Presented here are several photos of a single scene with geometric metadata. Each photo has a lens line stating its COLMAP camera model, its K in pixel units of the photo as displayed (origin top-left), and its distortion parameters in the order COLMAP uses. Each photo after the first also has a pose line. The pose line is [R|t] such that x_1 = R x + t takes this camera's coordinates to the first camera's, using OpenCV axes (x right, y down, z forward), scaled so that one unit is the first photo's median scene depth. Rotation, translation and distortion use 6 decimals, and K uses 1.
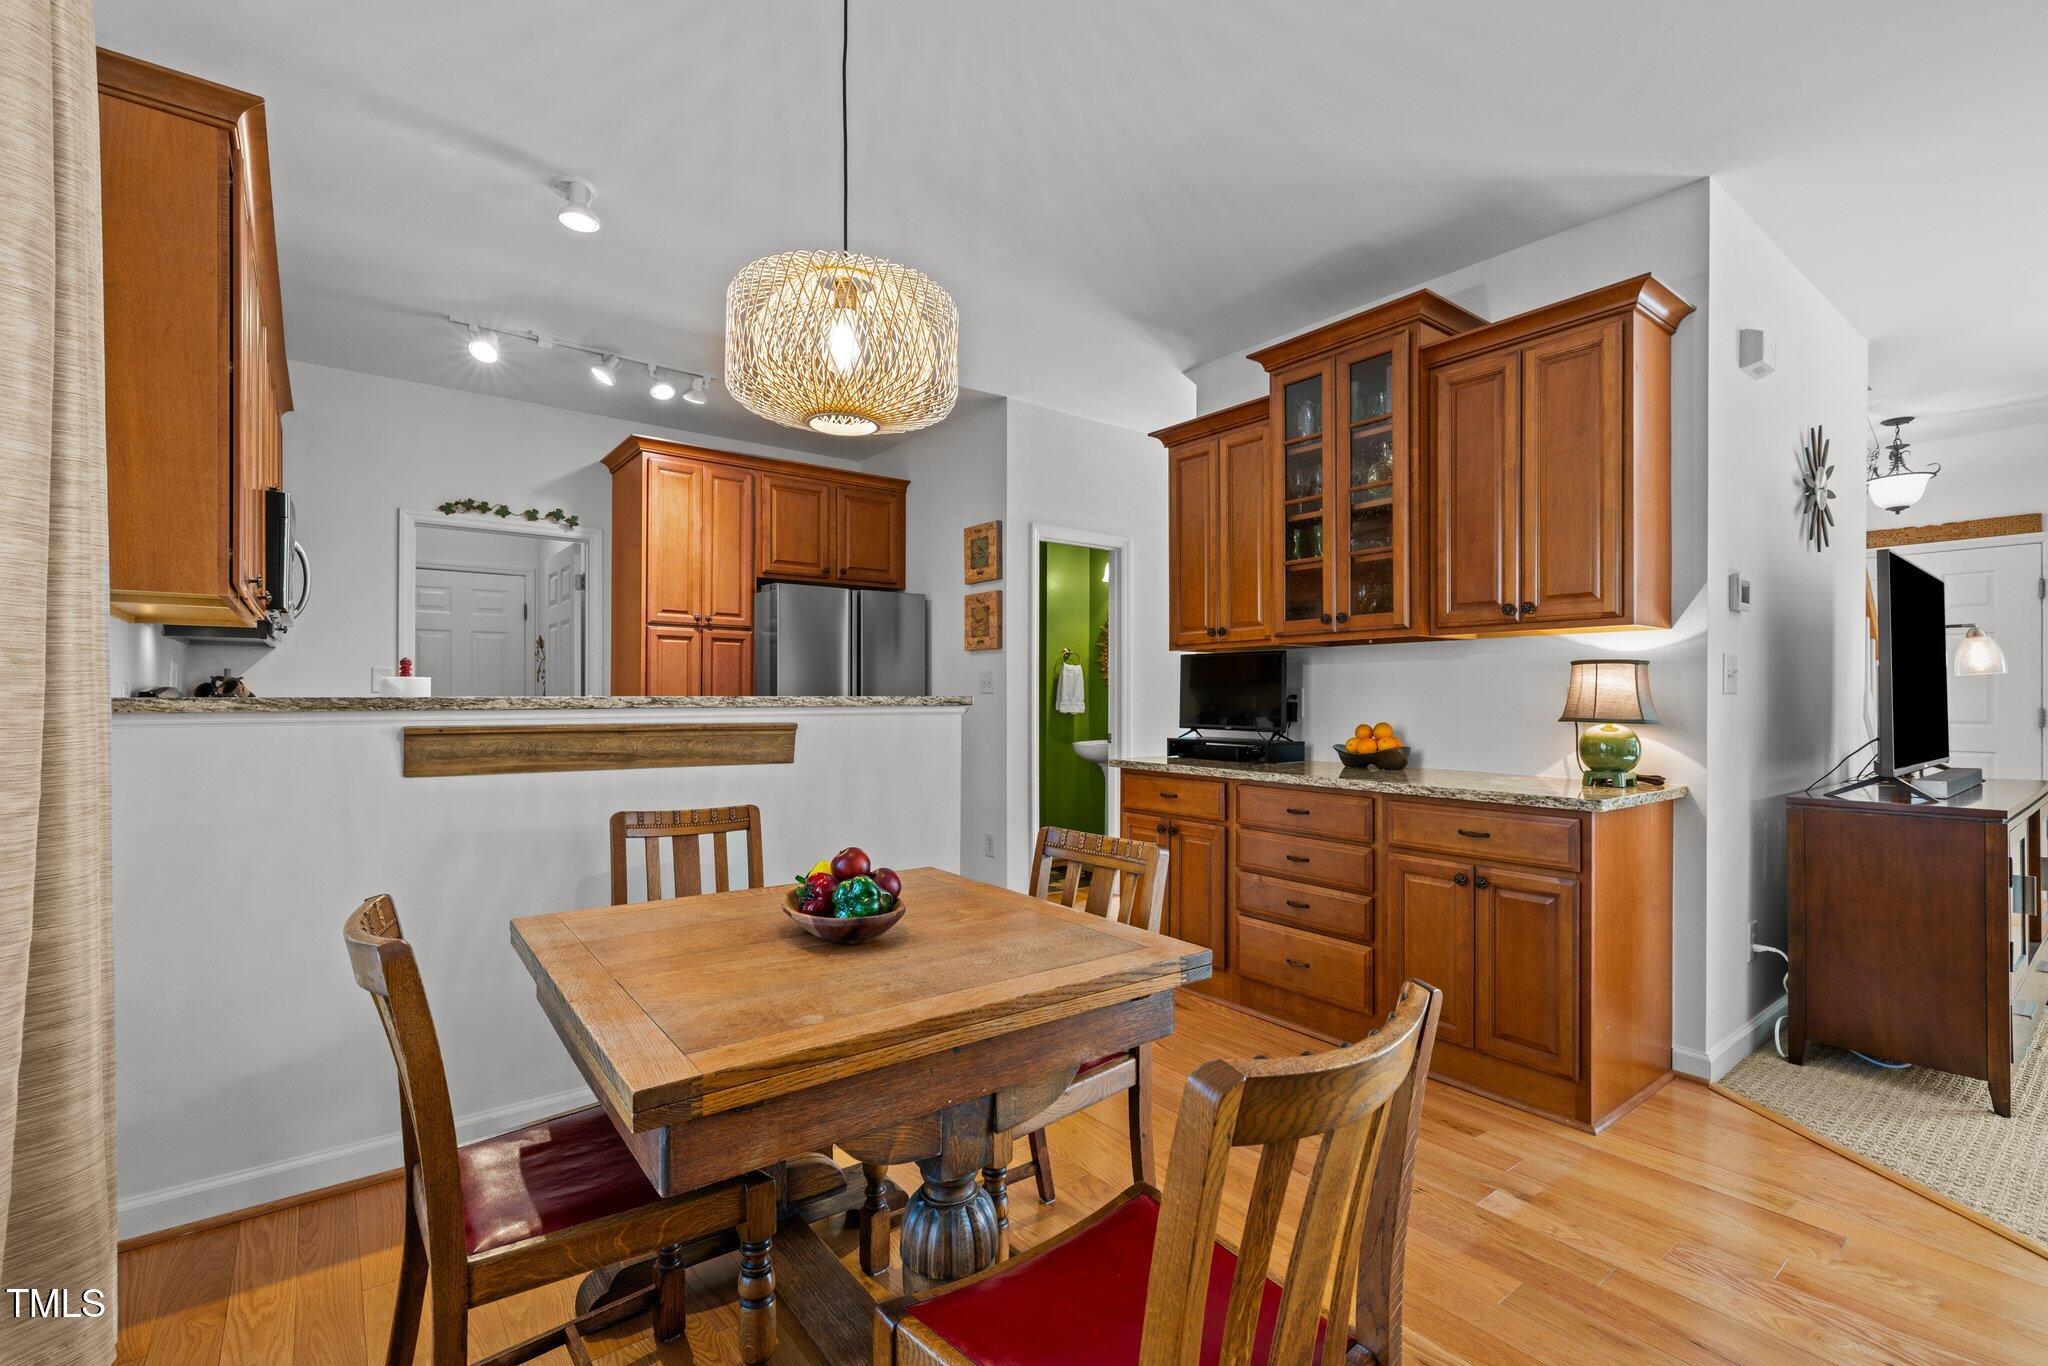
lens RADIAL K [[896.5, 0, 1022.5], [0, 896.5, 697.9], [0, 0, 1]] dist [0.002189, -0.000237]
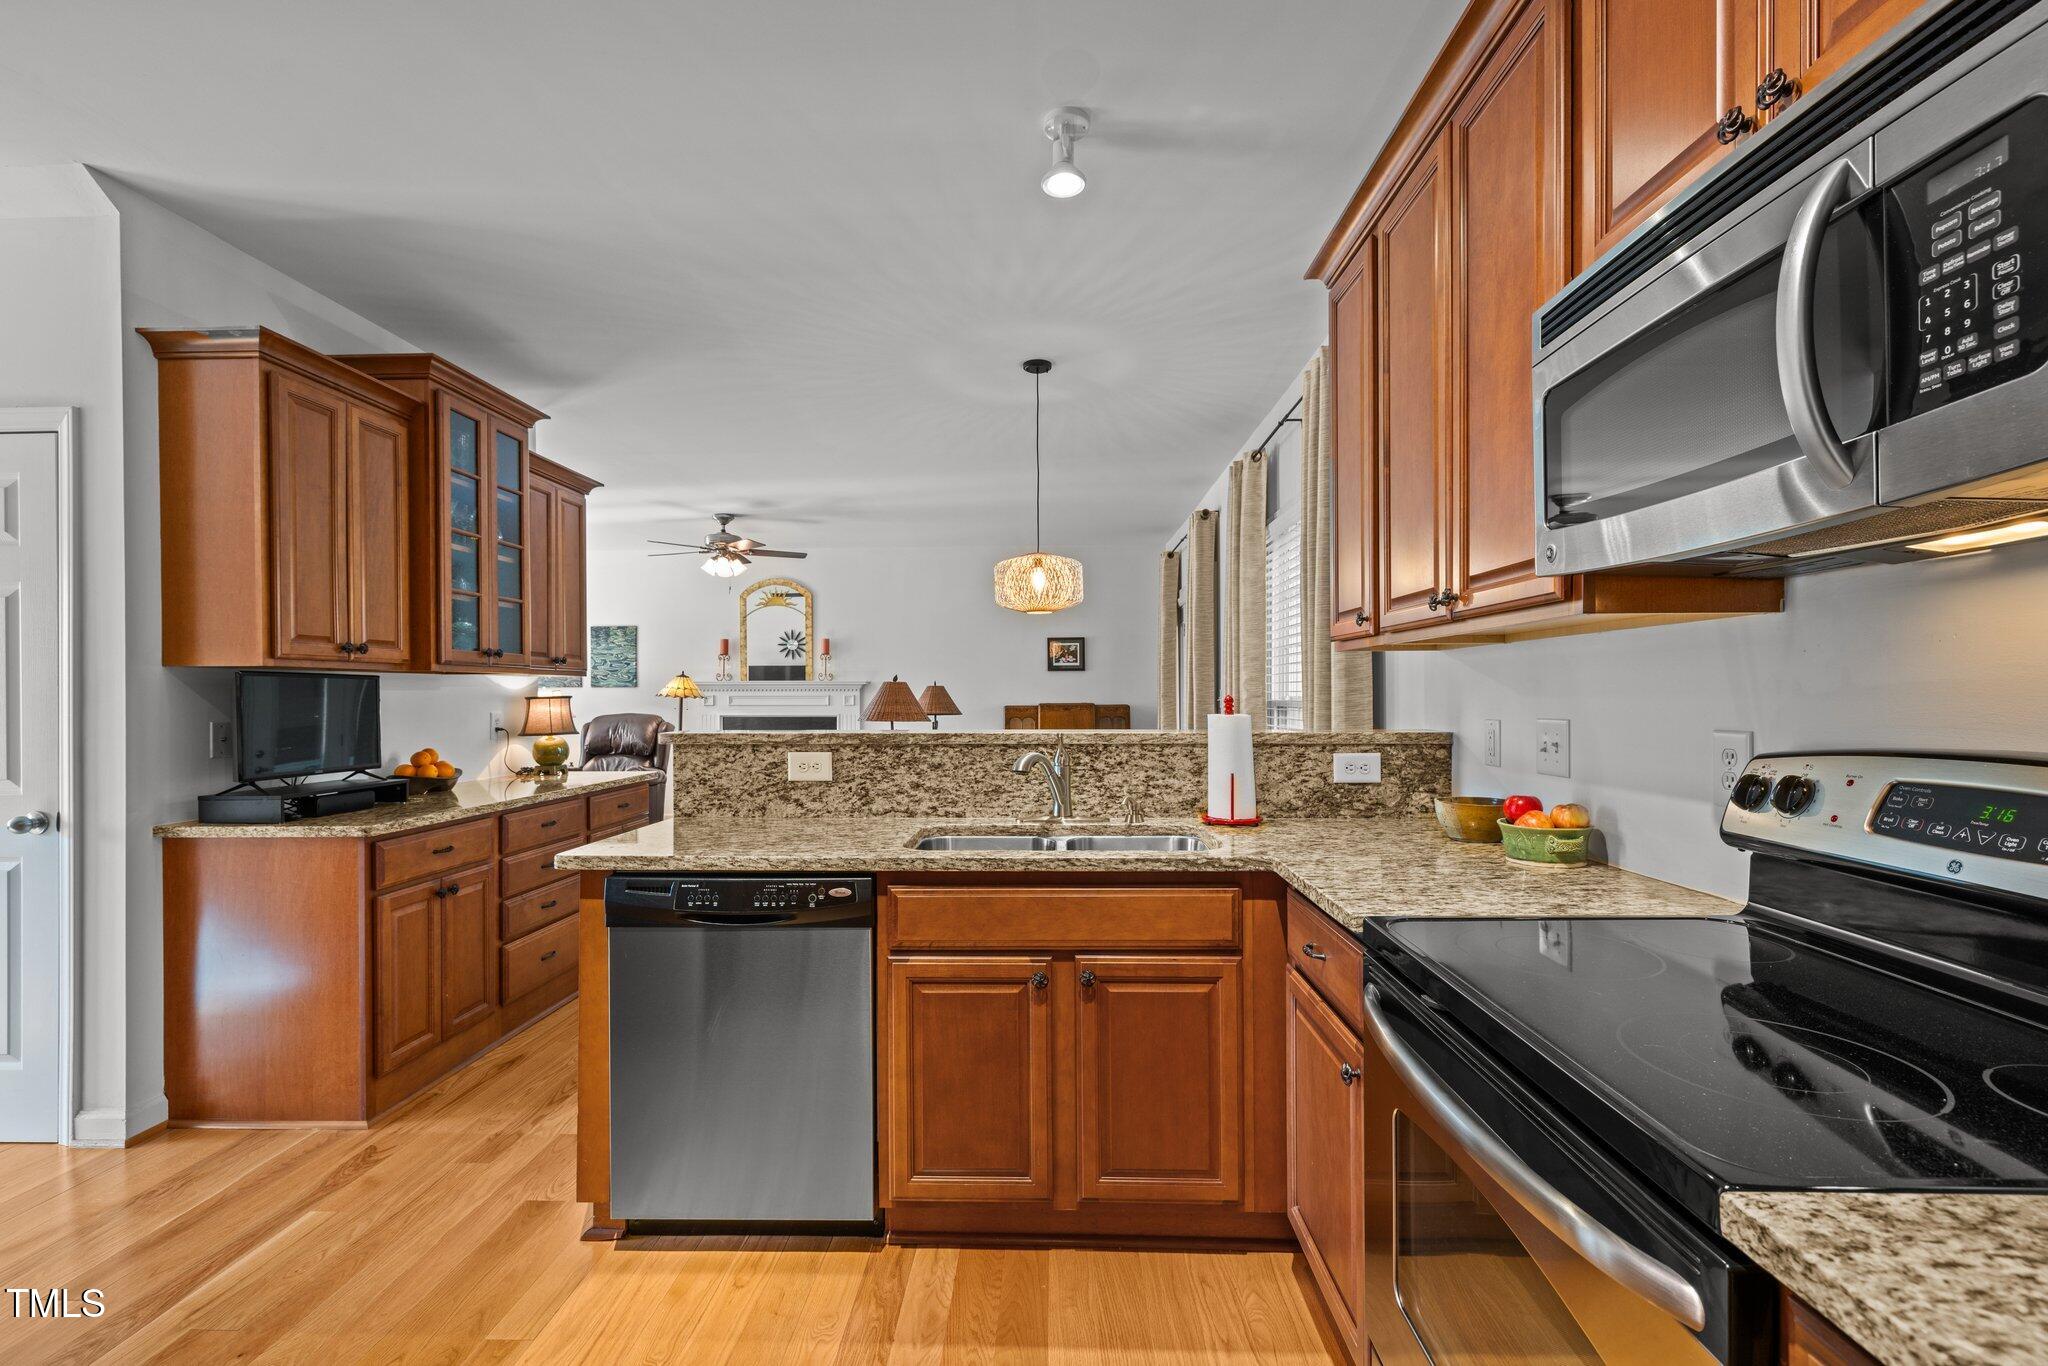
lens RADIAL K [[896.5, 0, 1022.5], [0, 896.5, 697.9], [0, 0, 1]] dist [0.002189, -0.000237]
pose [[-0.768775, 0.000944, 0.639519, -0.603372], [0.005139, 0.999976, 0.004702, -0.024862], [-0.639499, 0.006901, -0.768761, 1.003477]]
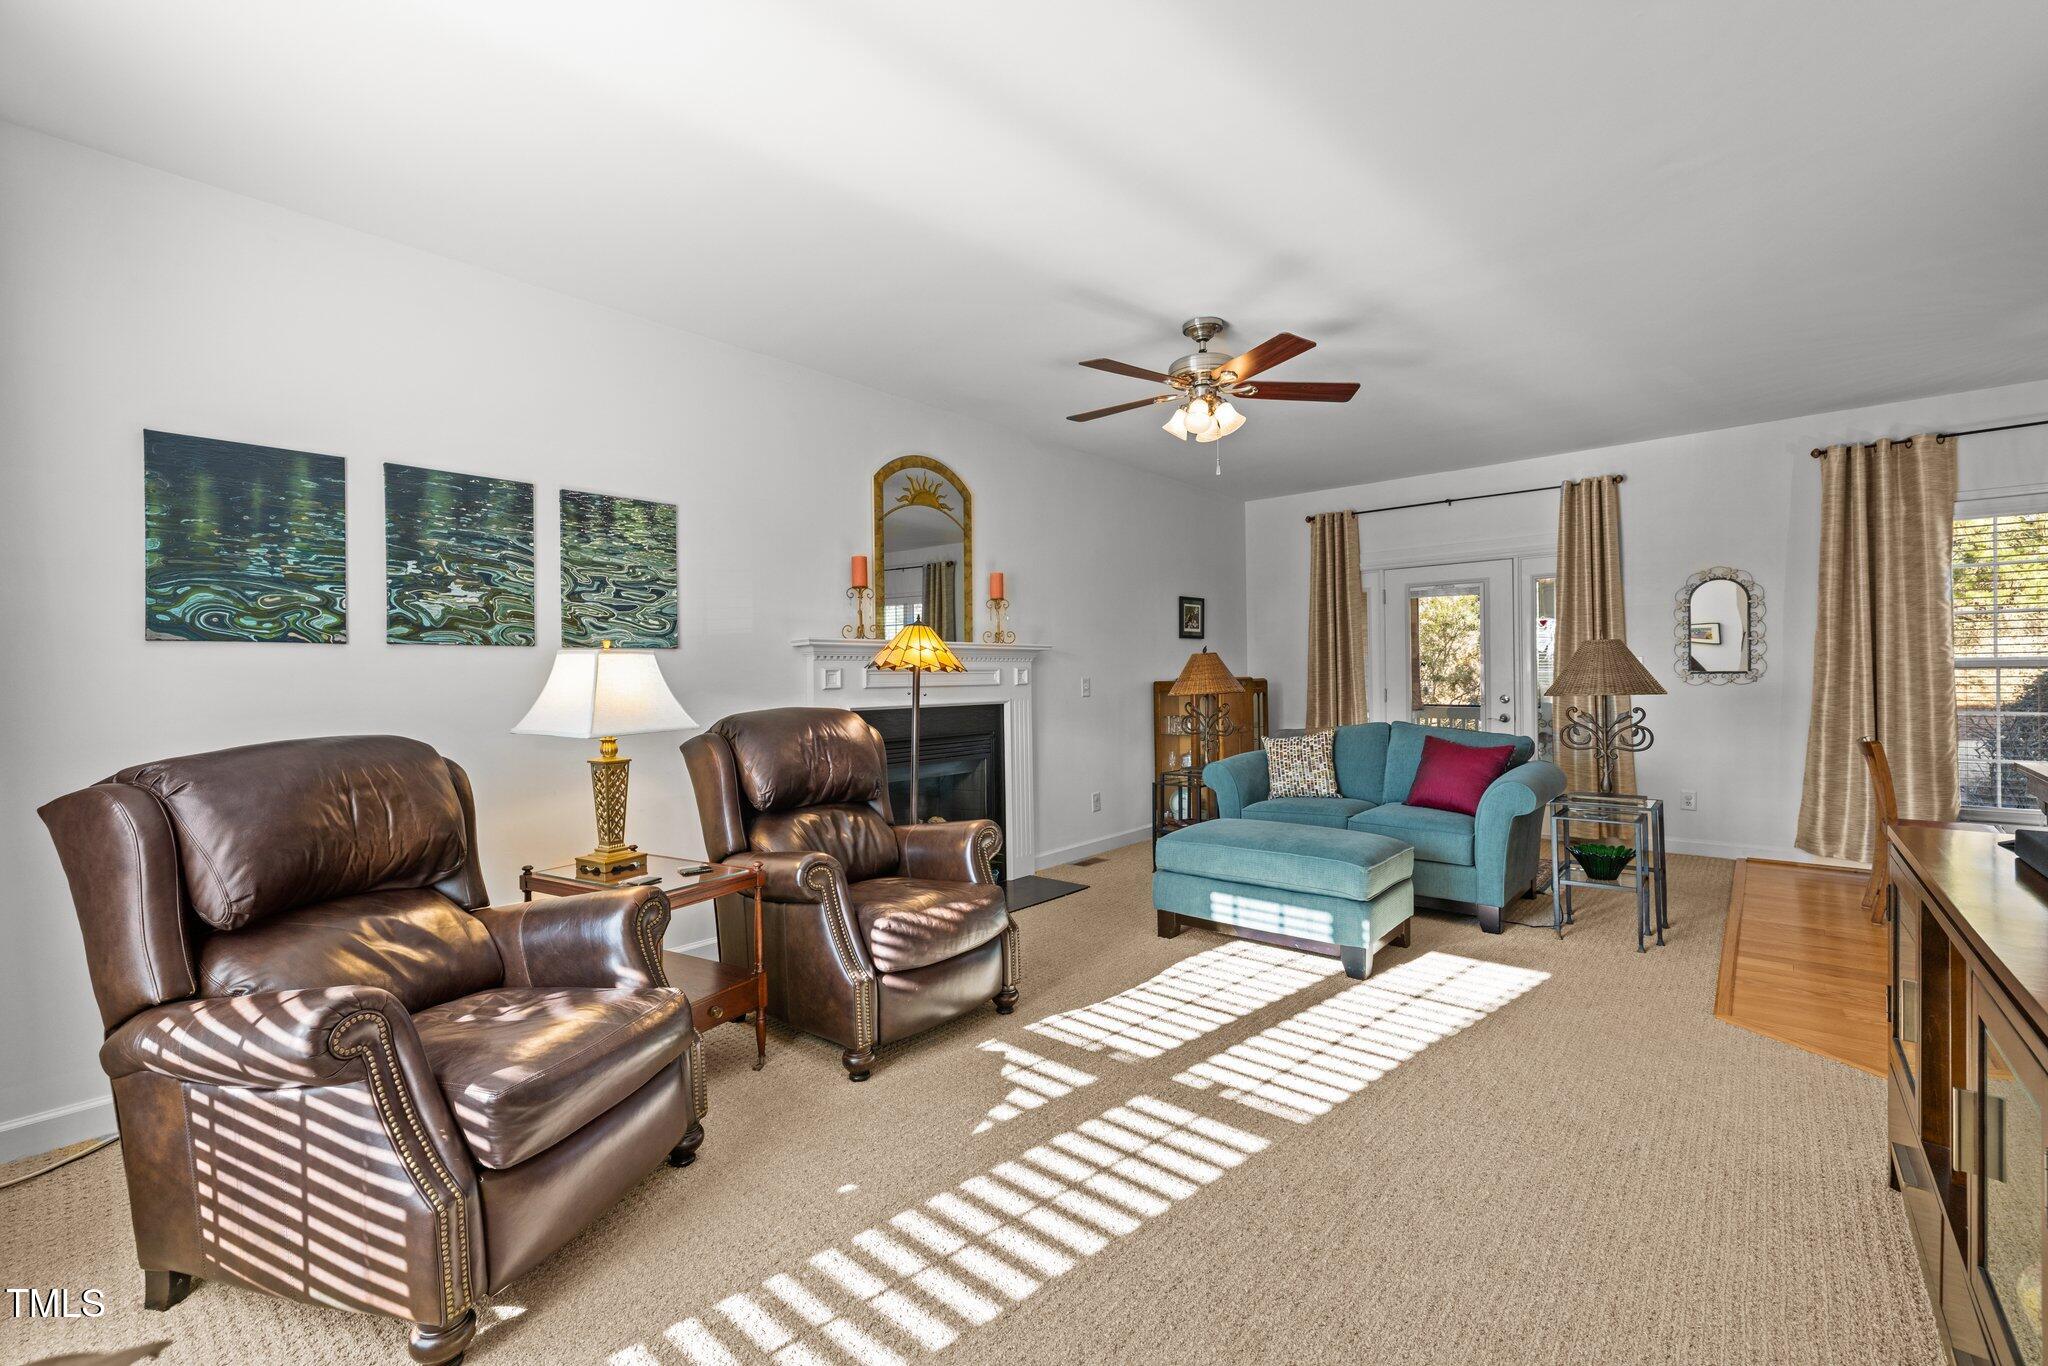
lens RADIAL K [[862.4, 0, 1020.0], [0, 862.4, 672.8], [0, 0, 1]] dist [0.000294, 0.000043]
pose [[-0.980903, 0.012490, -0.194095, 1.113050], [0.012933, 0.999916, -0.001018, -0.016004], [0.194066, -0.003509, -0.980982, 0.887609]]
